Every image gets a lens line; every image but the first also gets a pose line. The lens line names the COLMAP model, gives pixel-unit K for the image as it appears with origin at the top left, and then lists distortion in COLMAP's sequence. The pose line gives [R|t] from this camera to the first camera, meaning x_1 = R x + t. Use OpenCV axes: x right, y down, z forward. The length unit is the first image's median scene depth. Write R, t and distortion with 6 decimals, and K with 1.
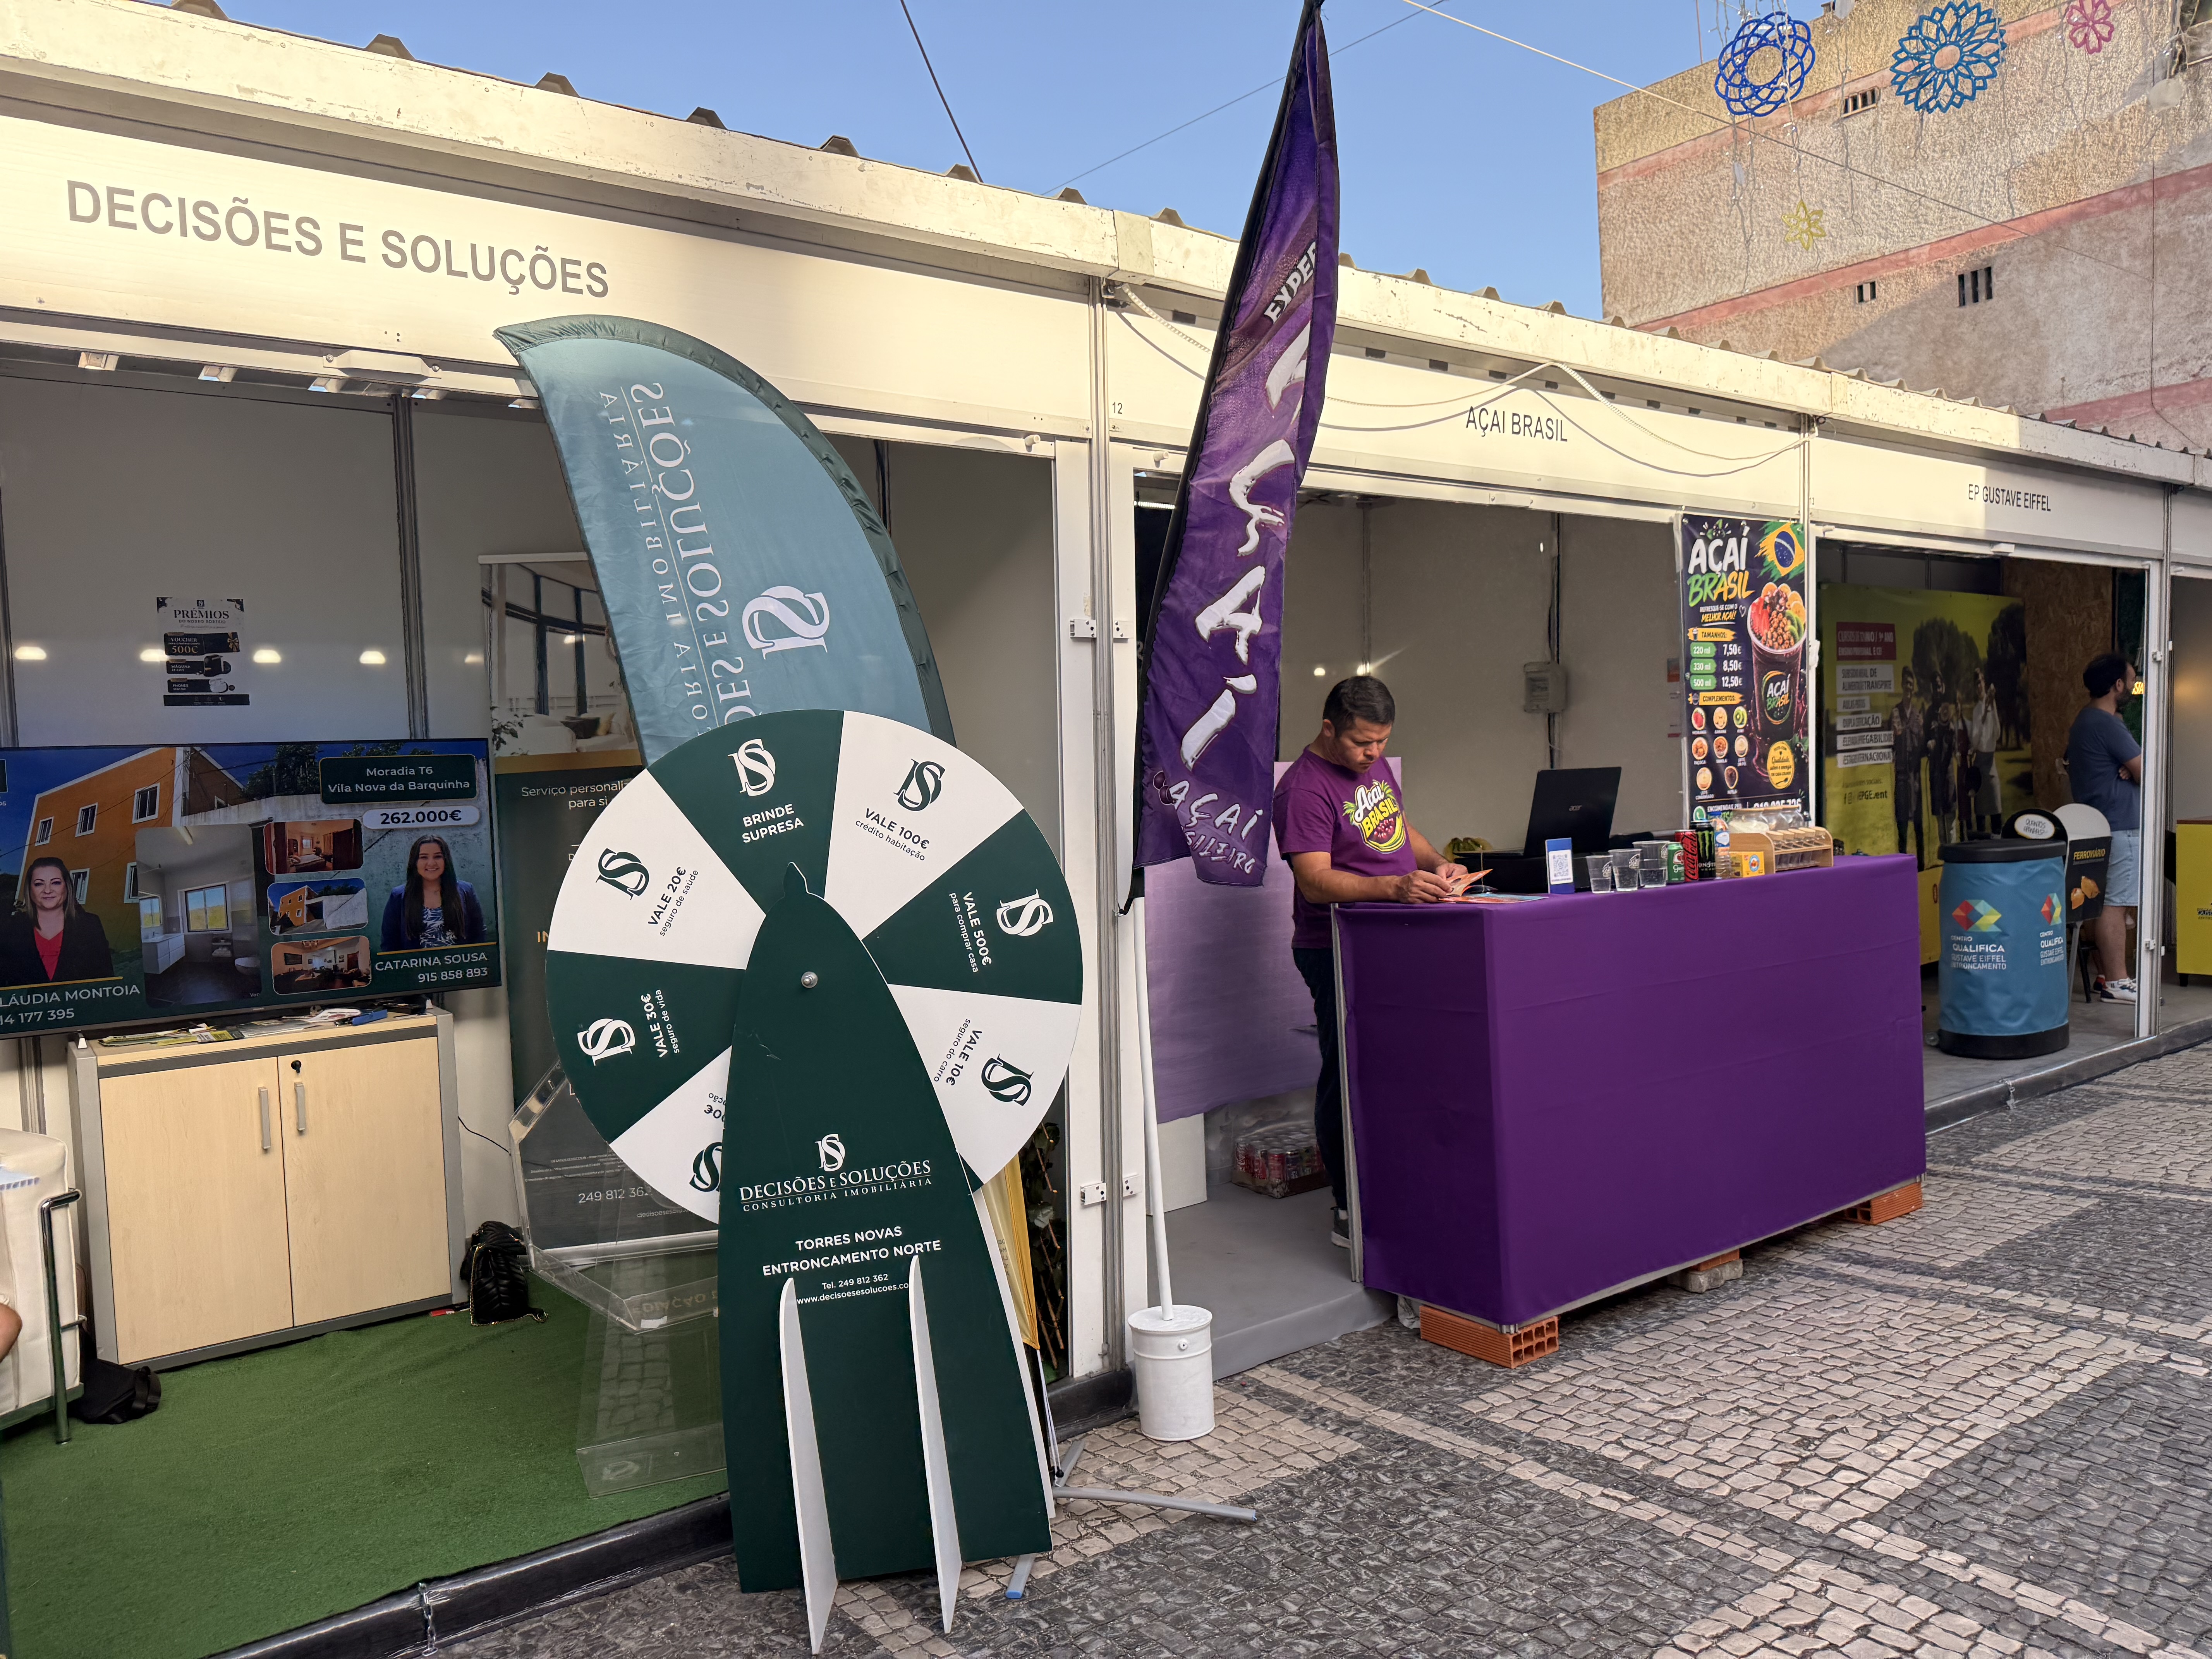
lens RADIAL K [[1569.2, 0, 1105.1], [0, 1569.2, 829.8], [0, 0, 1]] dist [0.012047, -0.009602]
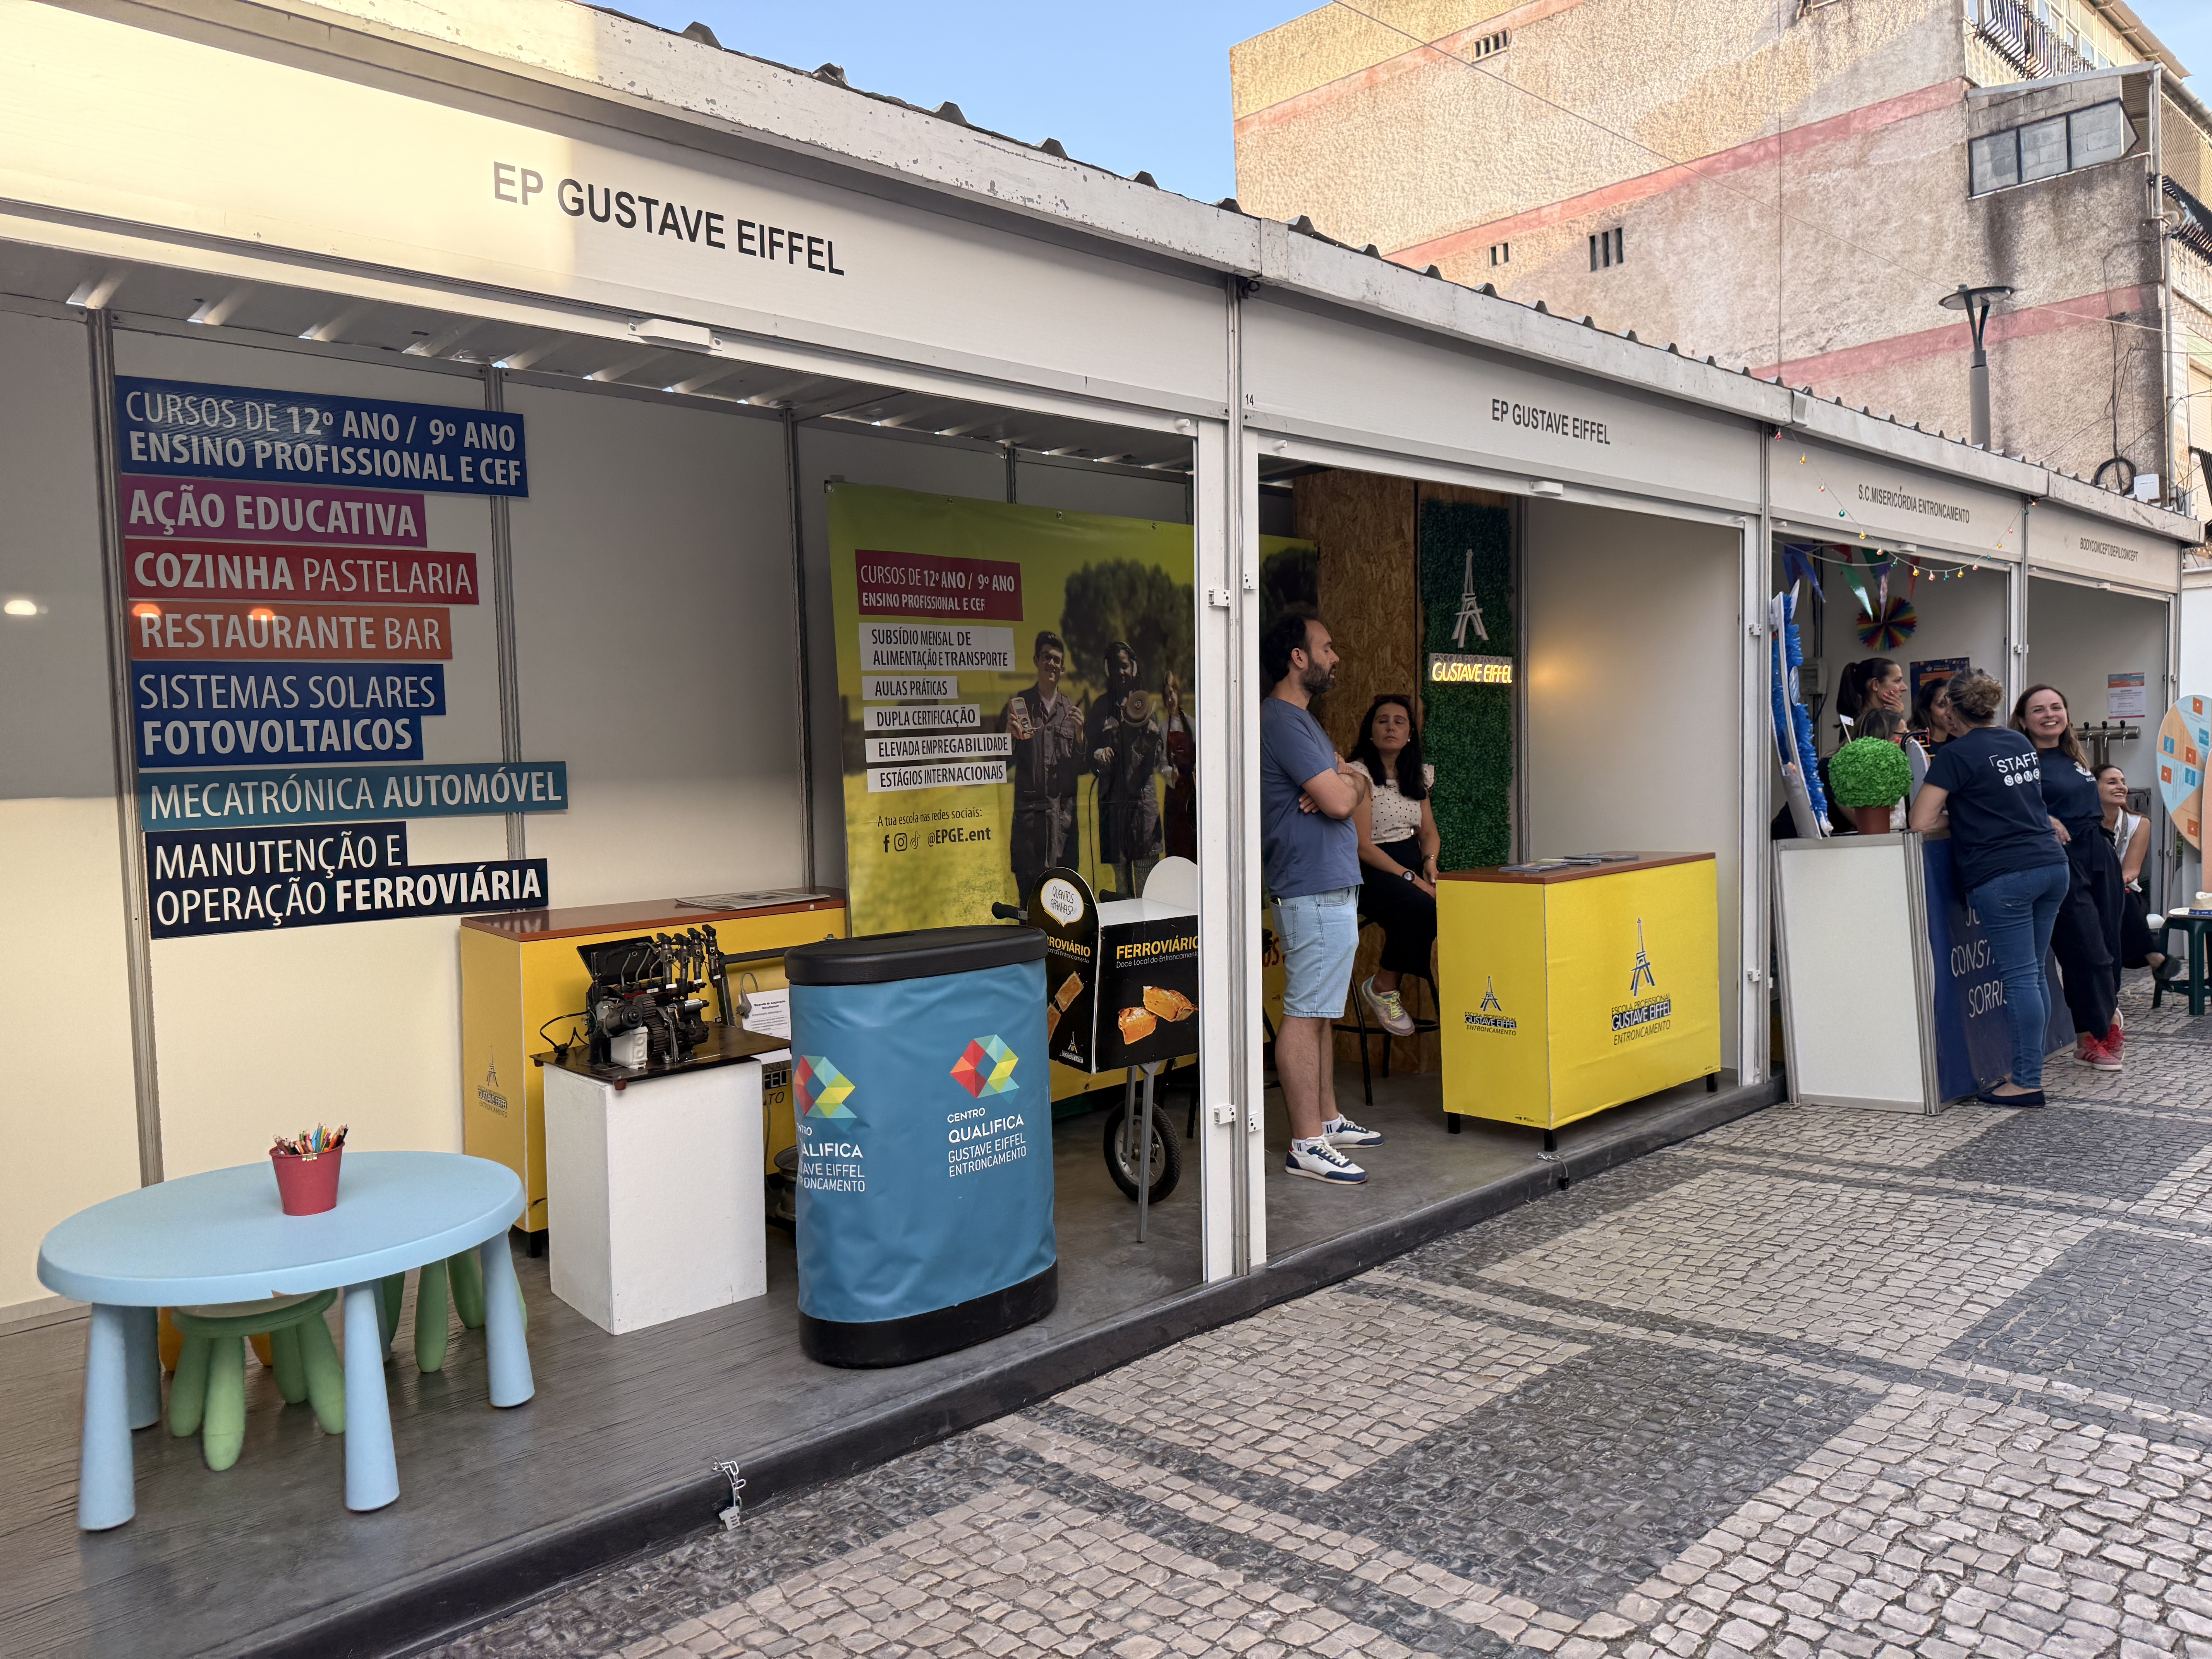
lens RADIAL K [[1569.2, 0, 1103.2], [0, 1569.2, 831.9], [0, 0, 1]] dist [0.012047, -0.009602]
pose [[0.993582, -0.003262, 0.113071, 0.174616], [0.003377, 0.999994, -0.000825, -0.008560], [-0.113067, 0.001201, 0.993587, 0.140822]]
